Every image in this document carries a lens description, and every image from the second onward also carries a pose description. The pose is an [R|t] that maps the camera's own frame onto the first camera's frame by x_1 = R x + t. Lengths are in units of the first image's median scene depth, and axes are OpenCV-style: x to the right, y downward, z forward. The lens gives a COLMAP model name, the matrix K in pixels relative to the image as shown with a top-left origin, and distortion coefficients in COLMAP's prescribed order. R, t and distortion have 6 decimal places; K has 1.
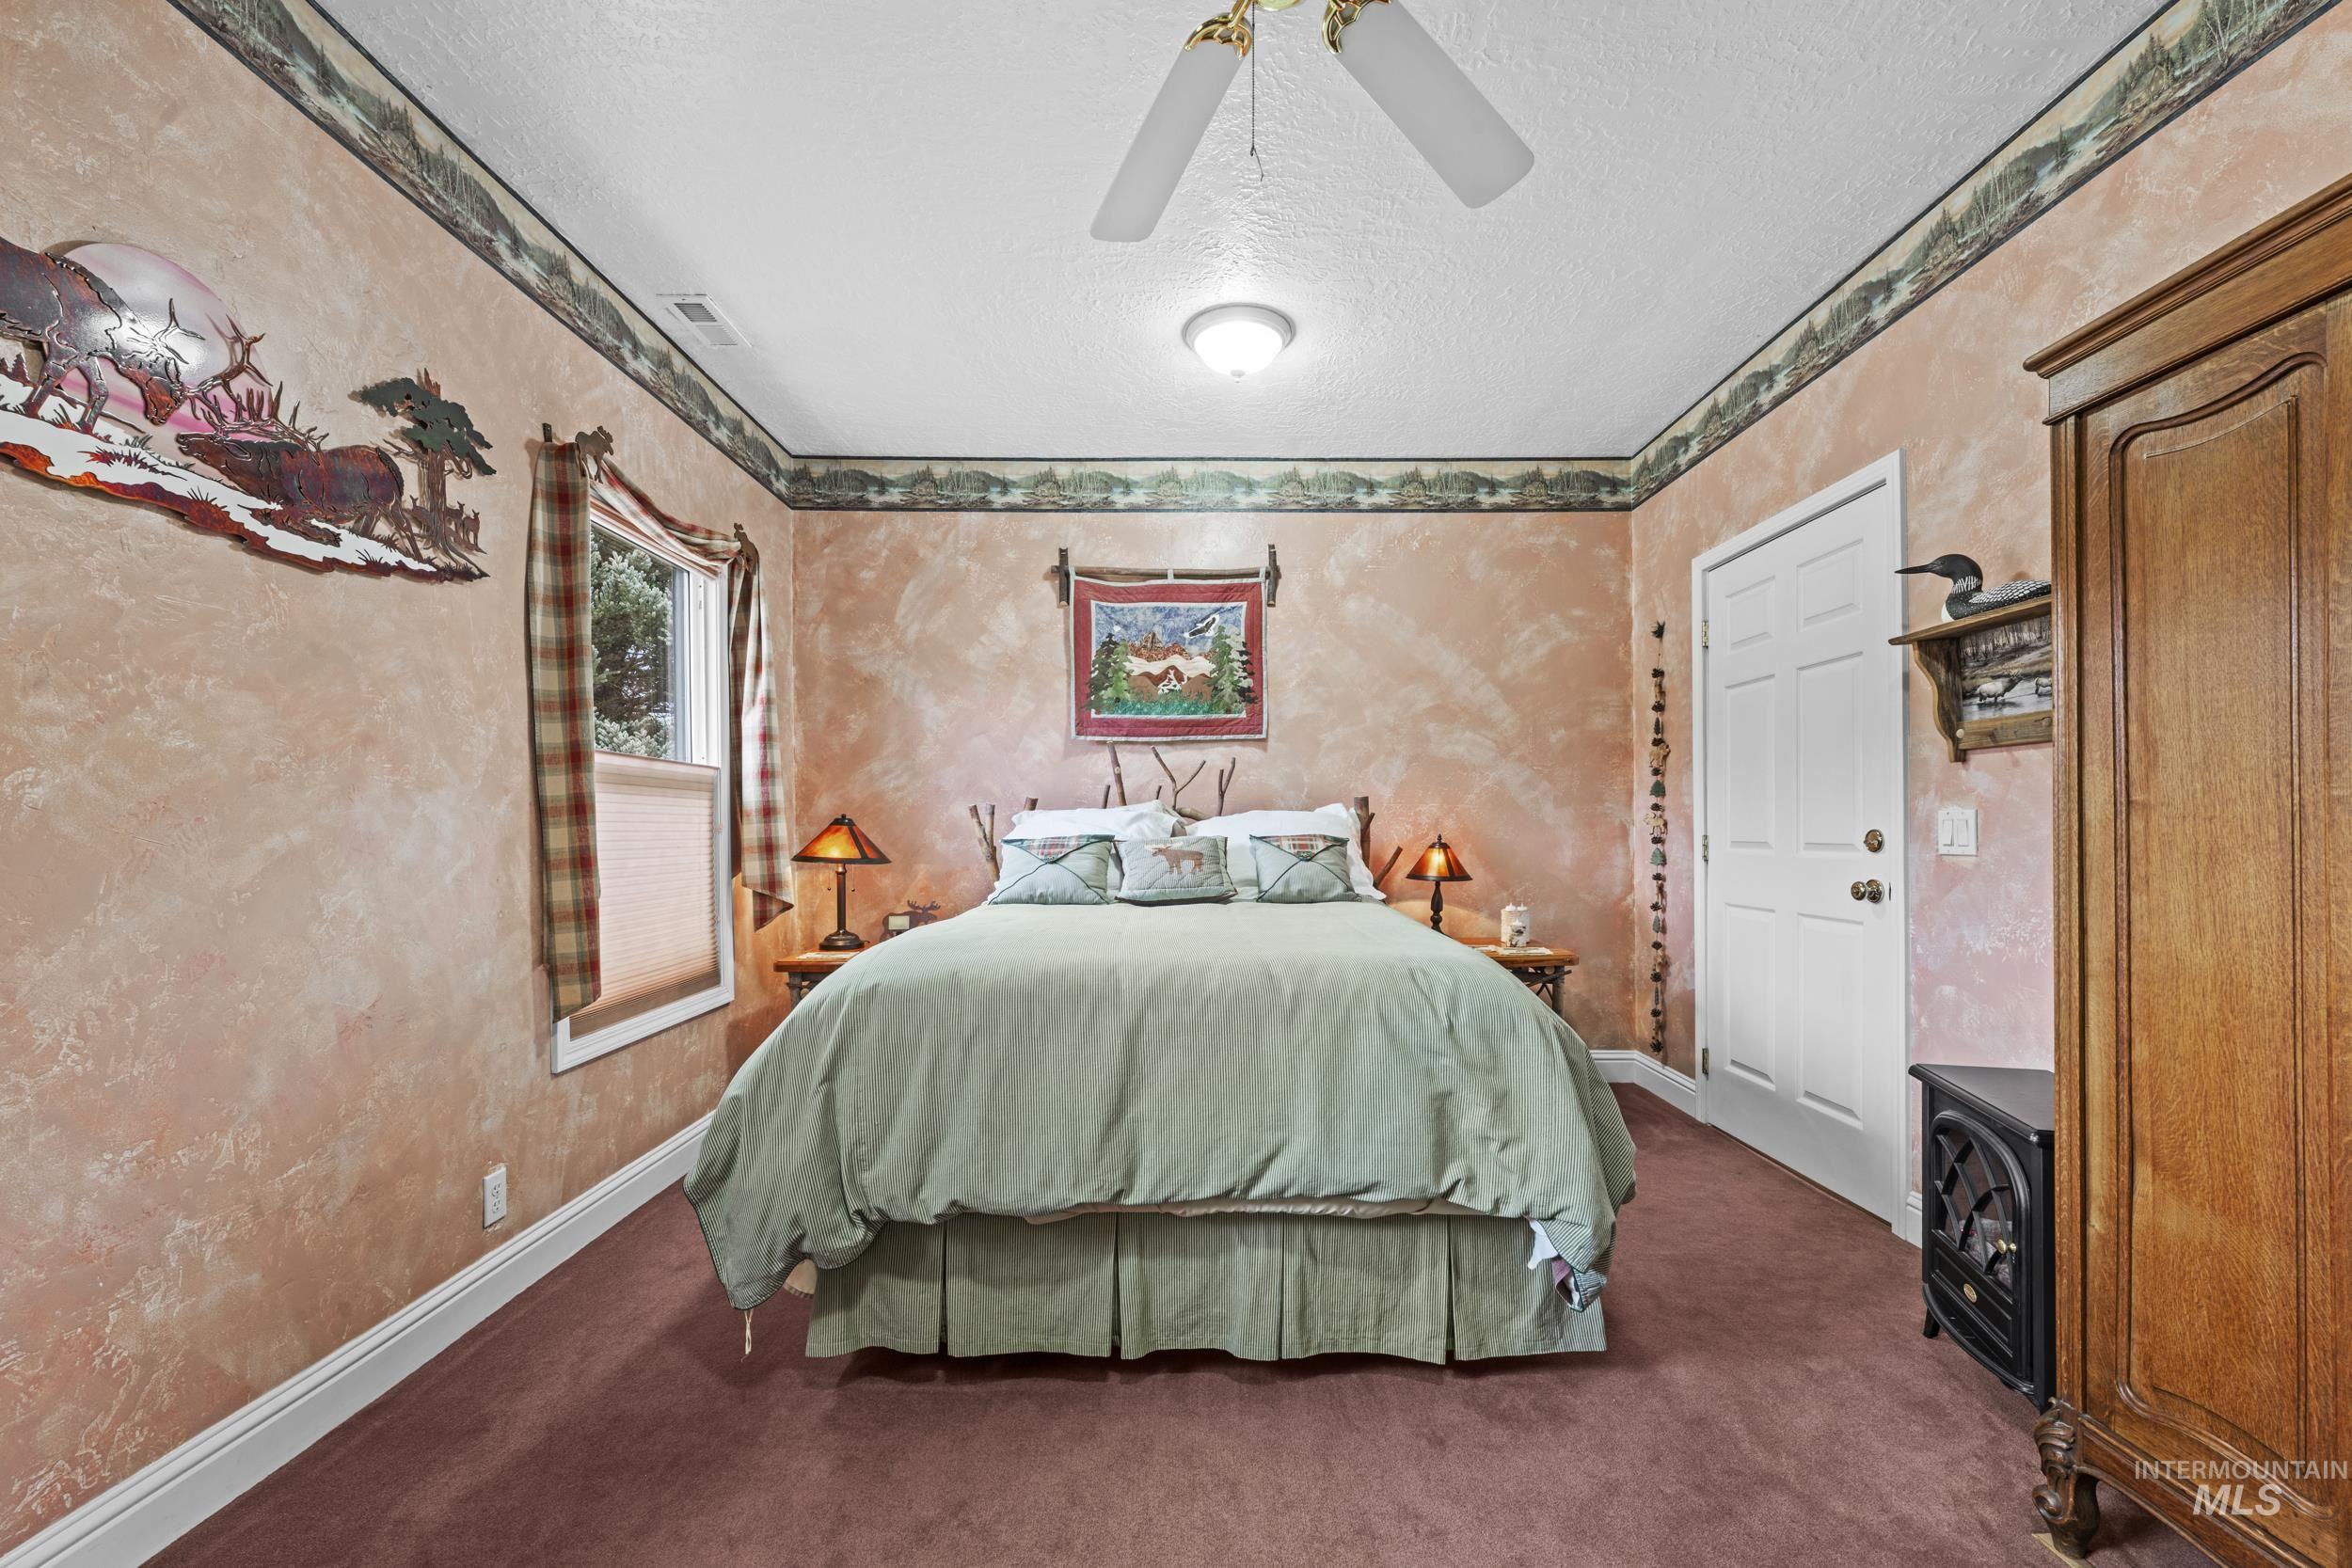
lens RADIAL K [[932.1, 0, 1178.1], [0, 932.1, 821.1], [0, 0, 1]] dist [0.000075, 0.000079]
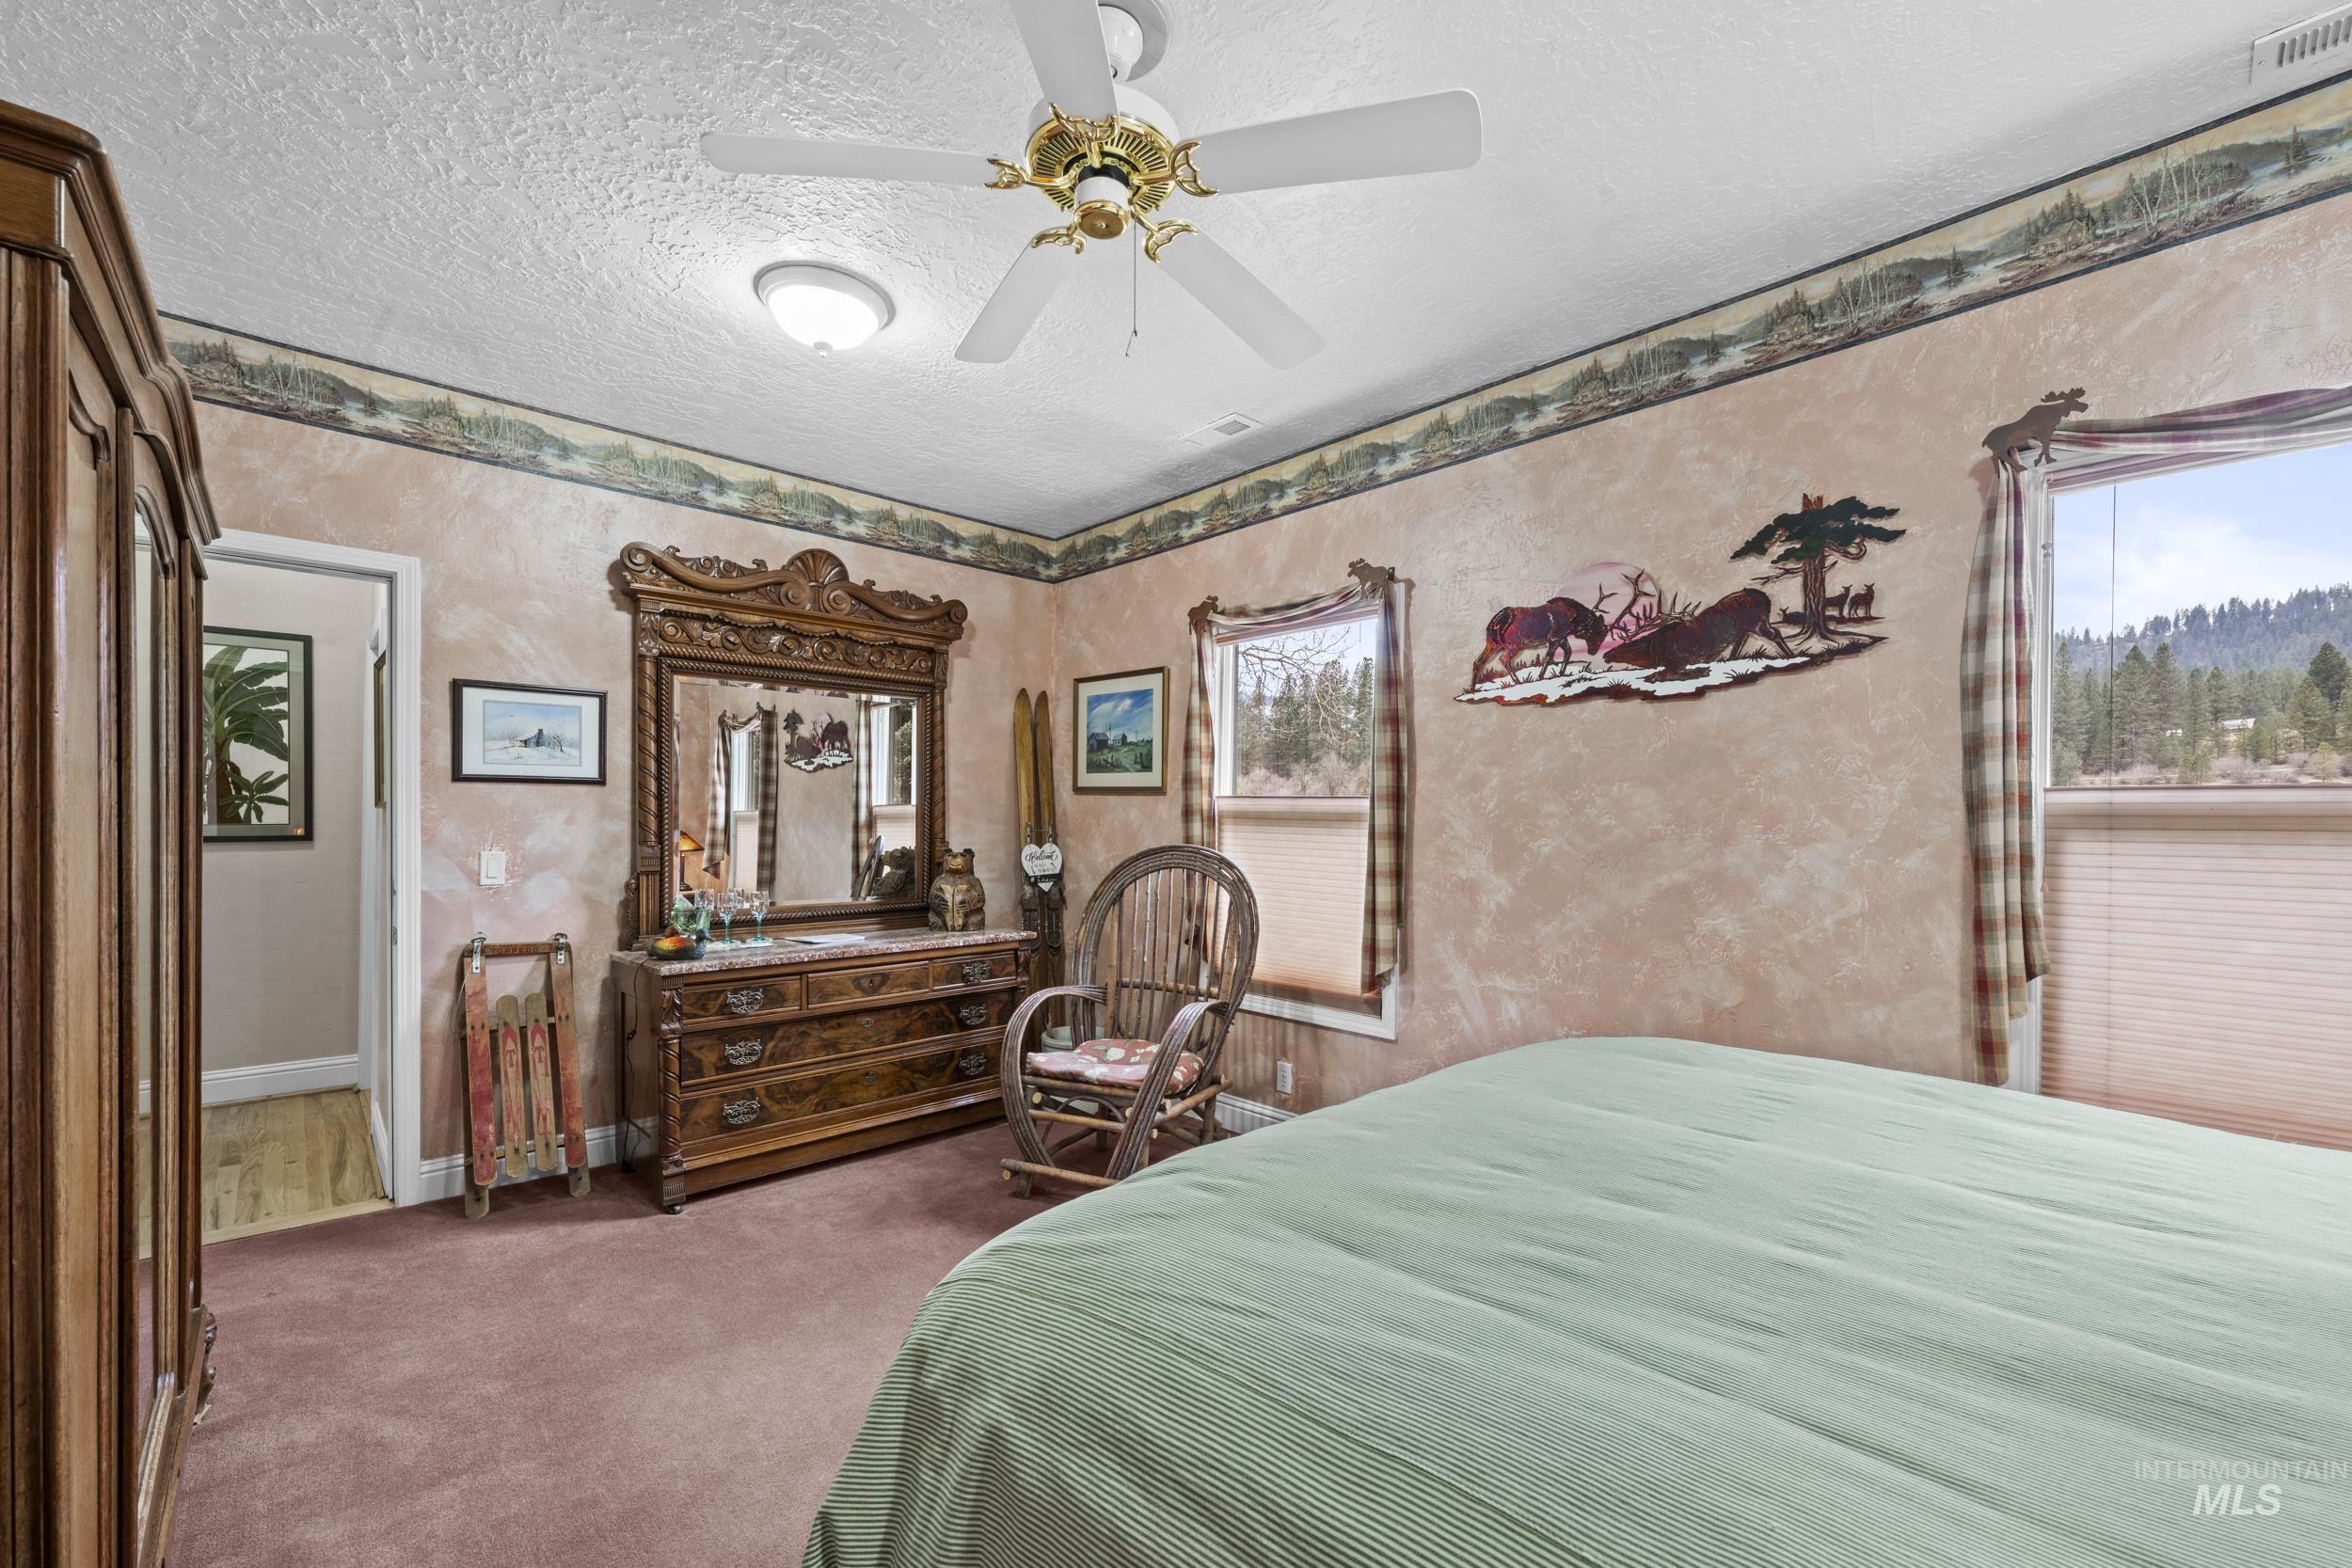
lens RADIAL K [[939.7, 0, 1181.2], [0, 939.7, 816.4], [0, 0, 1]] dist [0.000254, -0.000009]
pose [[-0.723141, -0.006414, -0.690670, 0.687887], [-0.001123, 0.999966, -0.008110, -0.066885], [0.690699, -0.005089, -0.723124, 1.497883]]
